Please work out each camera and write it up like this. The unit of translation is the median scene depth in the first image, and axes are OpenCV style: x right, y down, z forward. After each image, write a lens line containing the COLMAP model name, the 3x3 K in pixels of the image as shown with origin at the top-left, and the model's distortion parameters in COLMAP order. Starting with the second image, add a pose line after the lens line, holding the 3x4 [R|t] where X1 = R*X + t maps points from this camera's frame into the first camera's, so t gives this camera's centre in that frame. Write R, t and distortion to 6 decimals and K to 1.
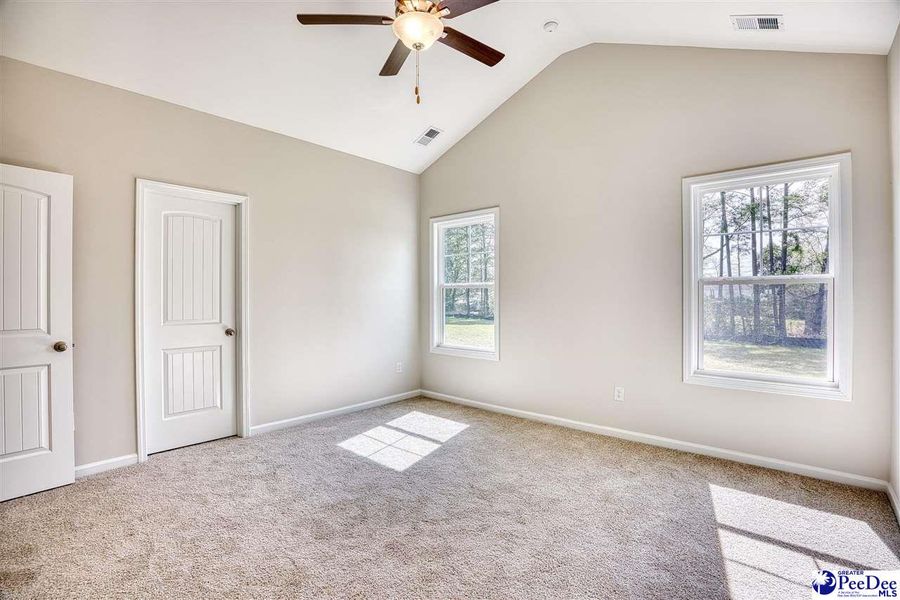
lens RADIAL K [[424.0, 0, 449.7], [0, 424.0, 297.0], [0, 0, 1]] dist [-0.063826, 0.016544]
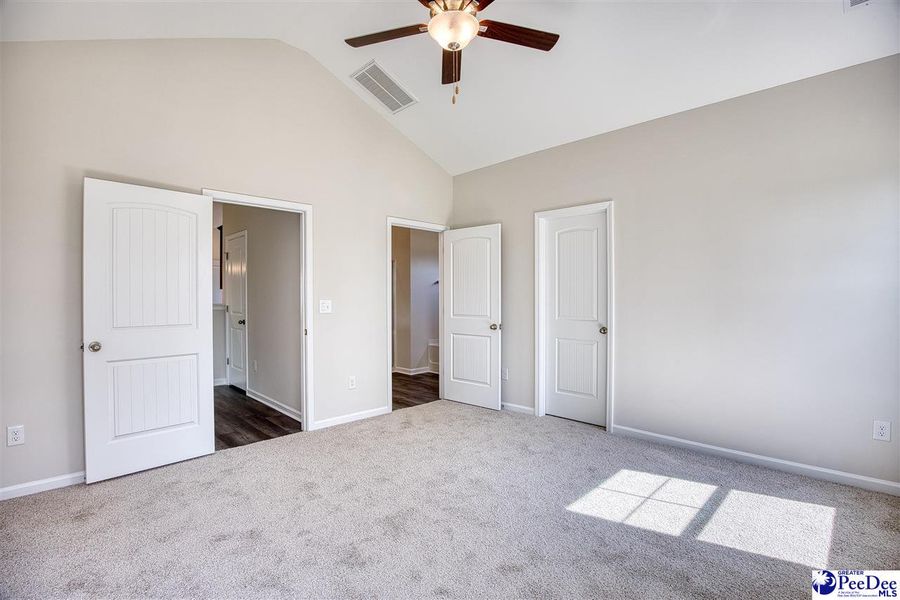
lens RADIAL K [[424.0, 0, 449.7], [0, 424.0, 297.0], [0, 0, 1]] dist [-0.063826, 0.016544]
pose [[-0.070463, 0.001347, -0.997513, 0.598288], [-0.000595, 0.999999, 0.001393, -0.002421], [0.997514, 0.000692, -0.070462, 0.695804]]
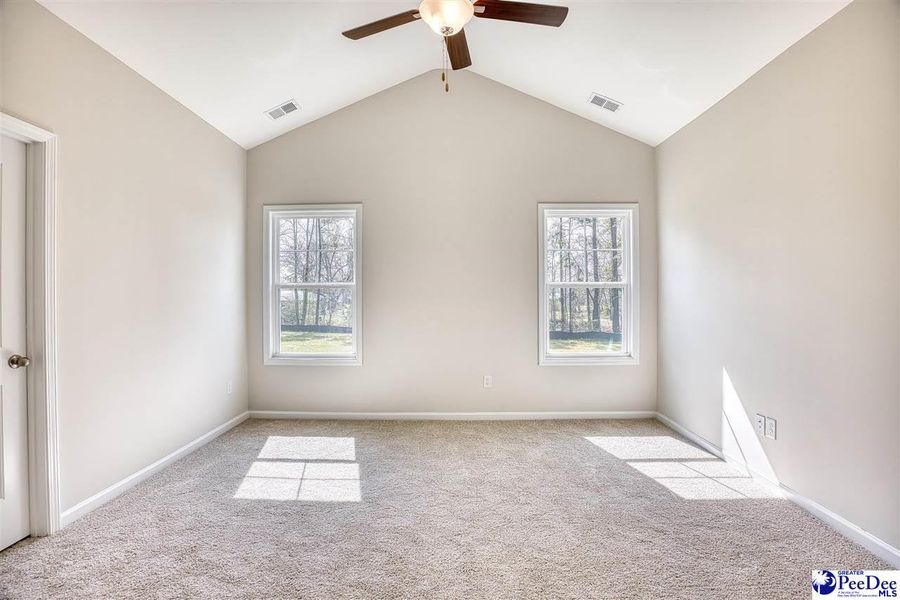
lens RADIAL K [[424.0, 0, 449.7], [0, 424.0, 297.0], [0, 0, 1]] dist [-0.063826, 0.016544]
pose [[0.758103, -0.002842, 0.652129, -0.446724], [0.004851, 0.999987, -0.001282, -0.000729], [-0.652117, 0.004135, 0.758107, 0.190325]]
